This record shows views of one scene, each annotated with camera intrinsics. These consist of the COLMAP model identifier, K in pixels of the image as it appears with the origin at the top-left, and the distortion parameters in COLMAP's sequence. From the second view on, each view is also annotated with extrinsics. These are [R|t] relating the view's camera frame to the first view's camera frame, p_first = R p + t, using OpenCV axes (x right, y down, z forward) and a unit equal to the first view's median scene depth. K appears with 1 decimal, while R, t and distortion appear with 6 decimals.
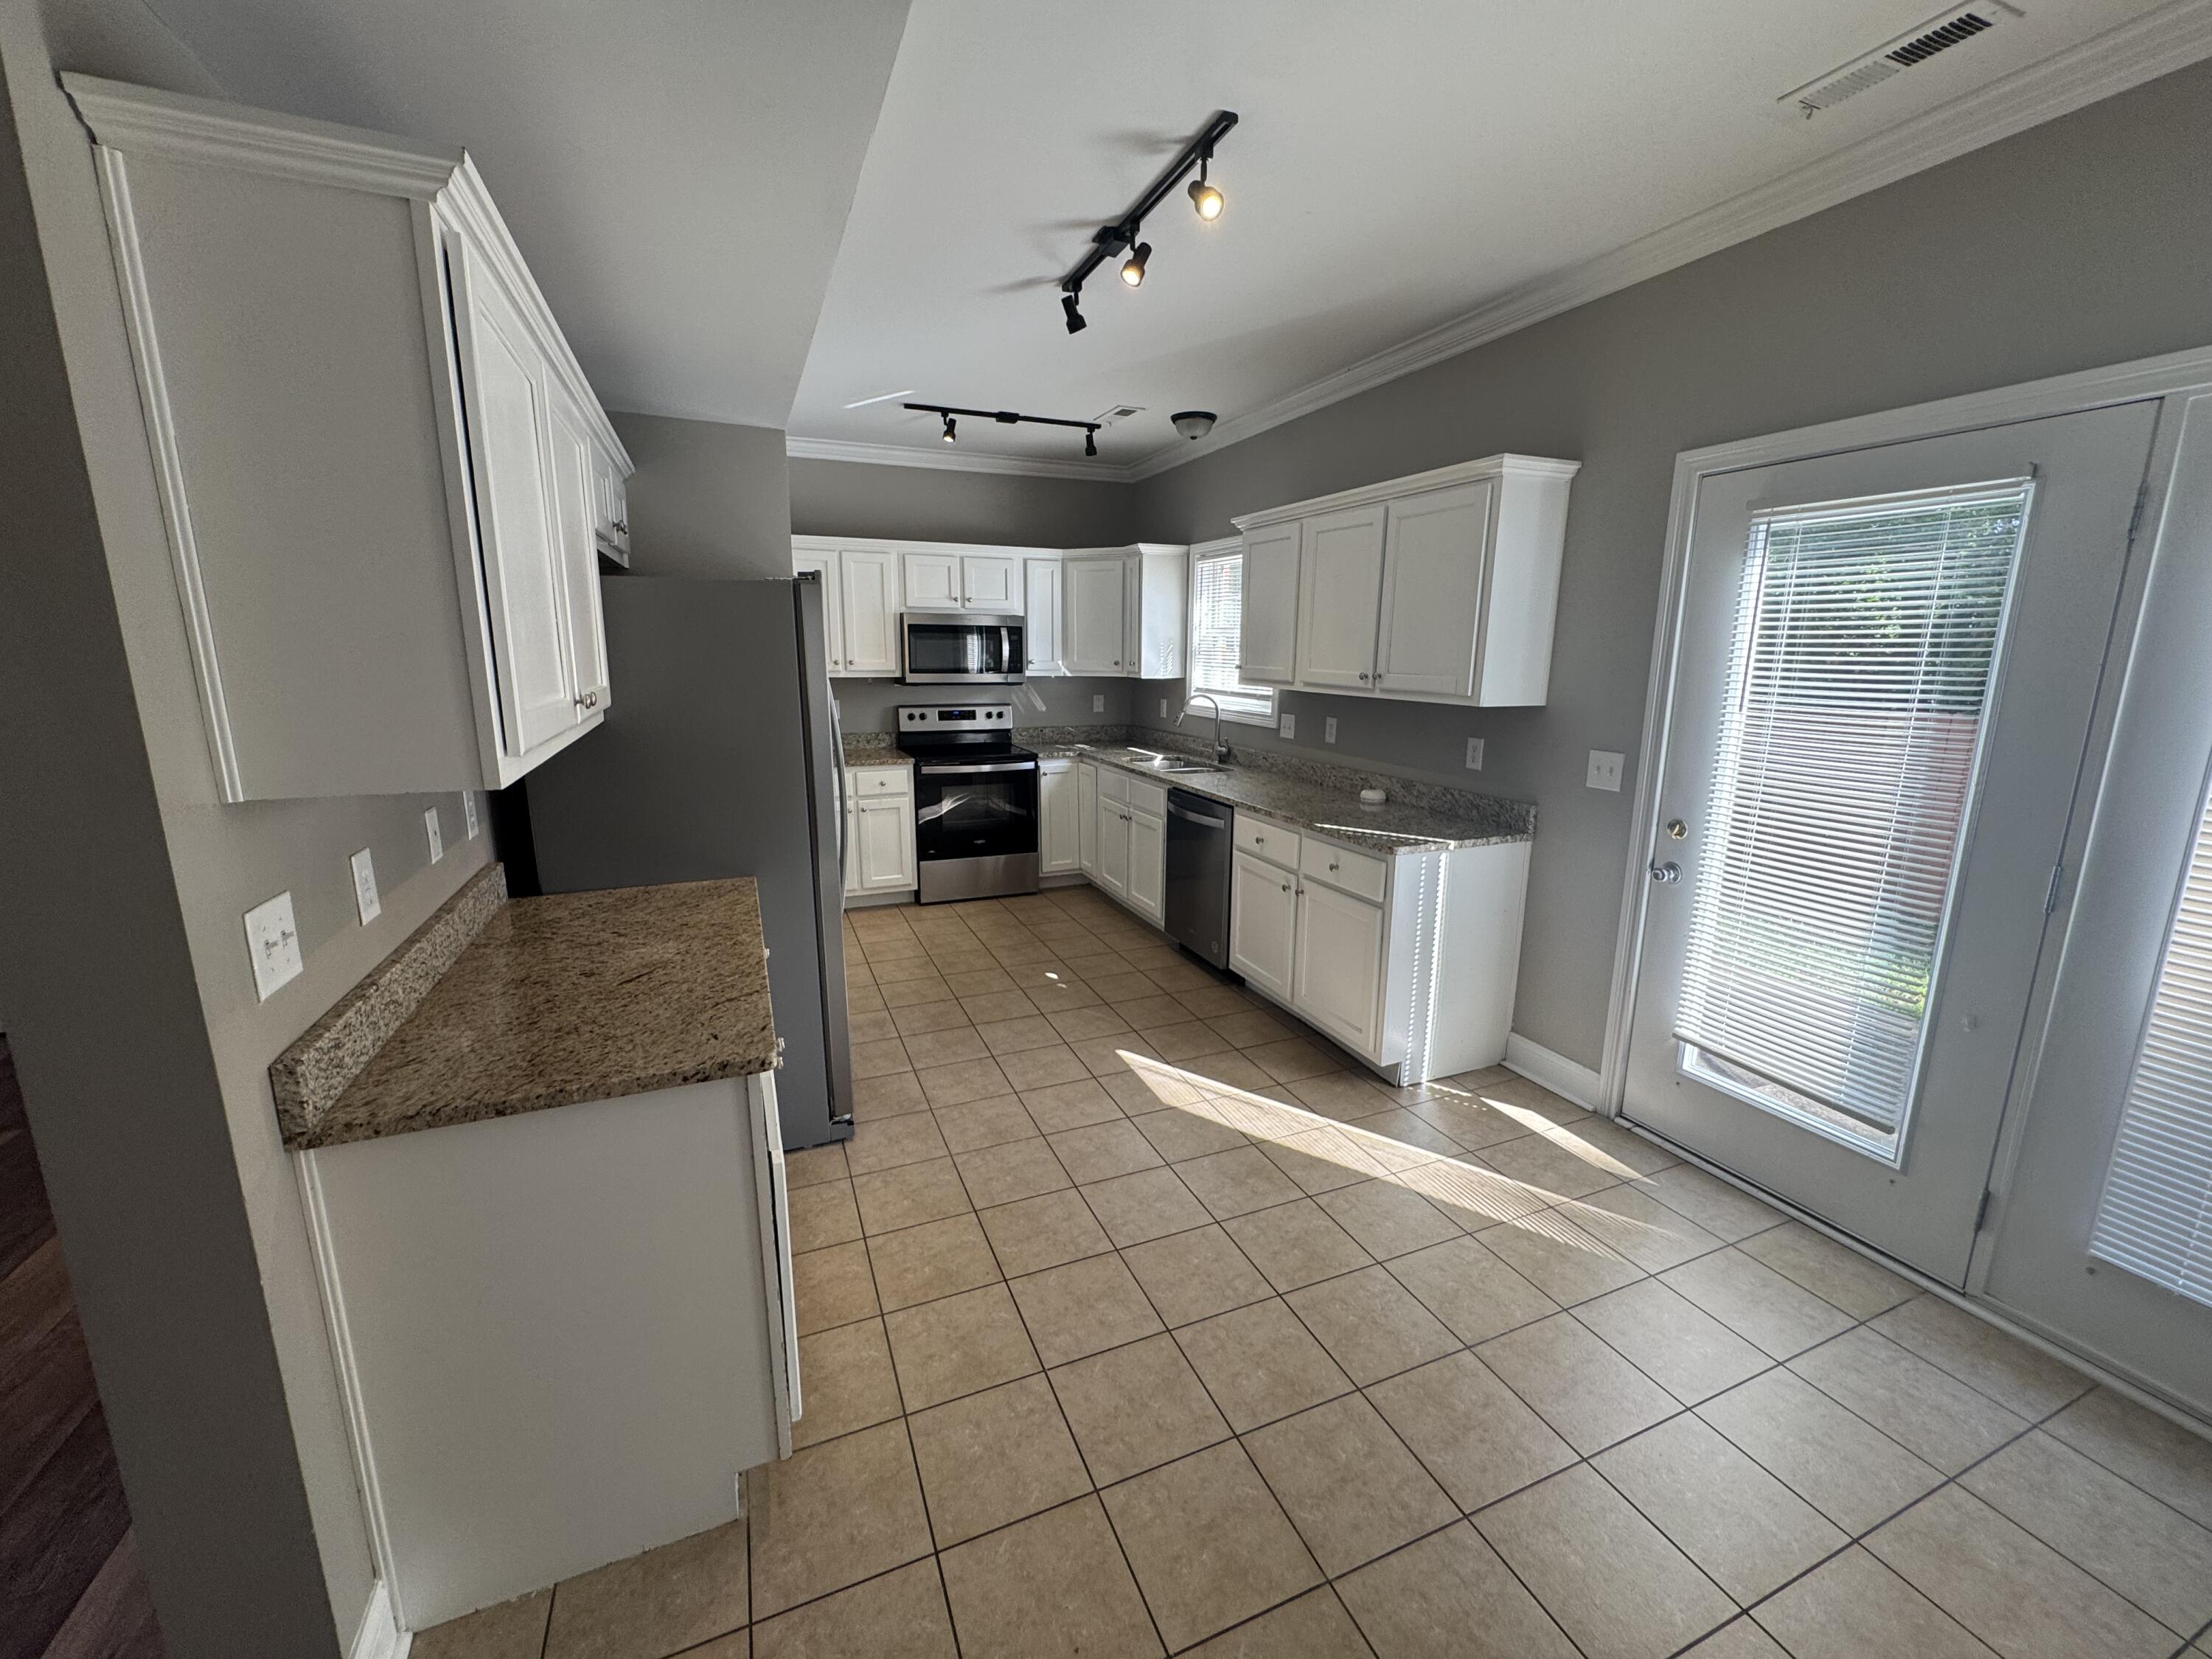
lens RADIAL K [[887.3, 0, 1105.3], [0, 887.3, 829.4], [0, 0, 1]] dist [-0.001104, 0.000382]
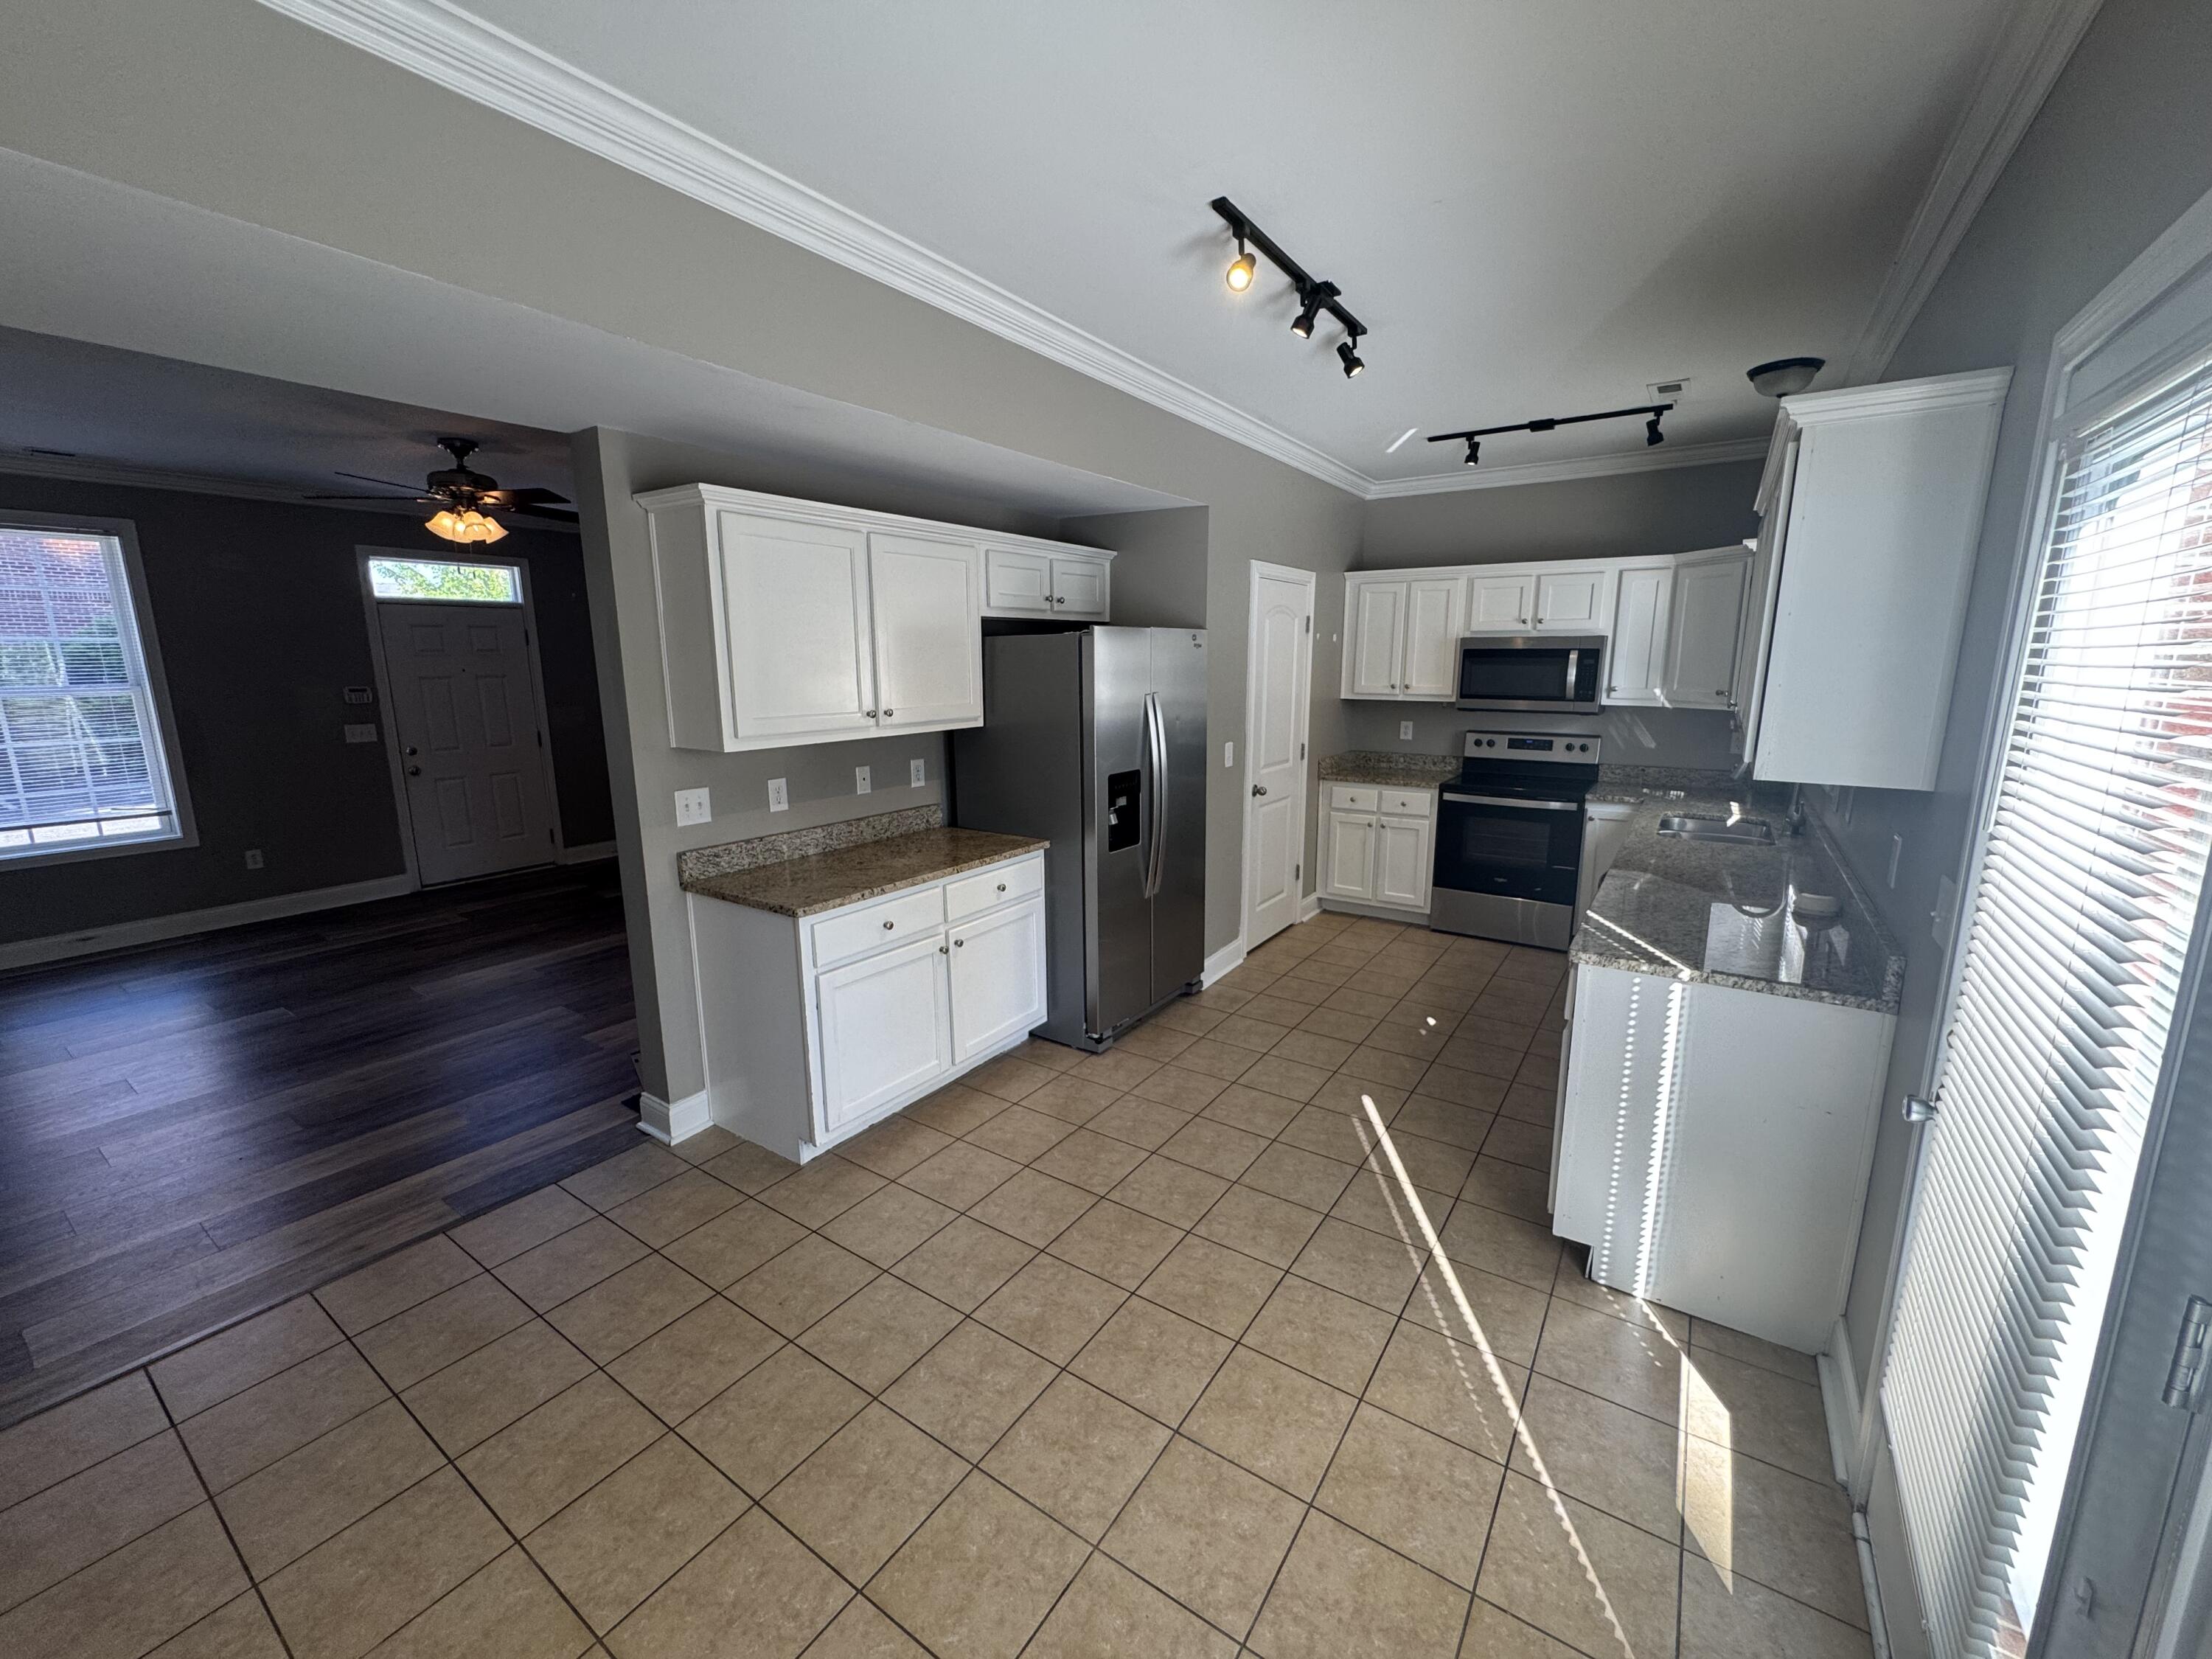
lens RADIAL K [[887.3, 0, 1103.5], [0, 887.3, 827.7], [0, 0, 1]] dist [-0.001104, 0.000382]
pose [[0.540995, 0.149370, -0.827655, 0.432747], [-0.161194, 0.984273, 0.072272, -0.044033], [0.825434, 0.094315, 0.556564, 0.142221]]
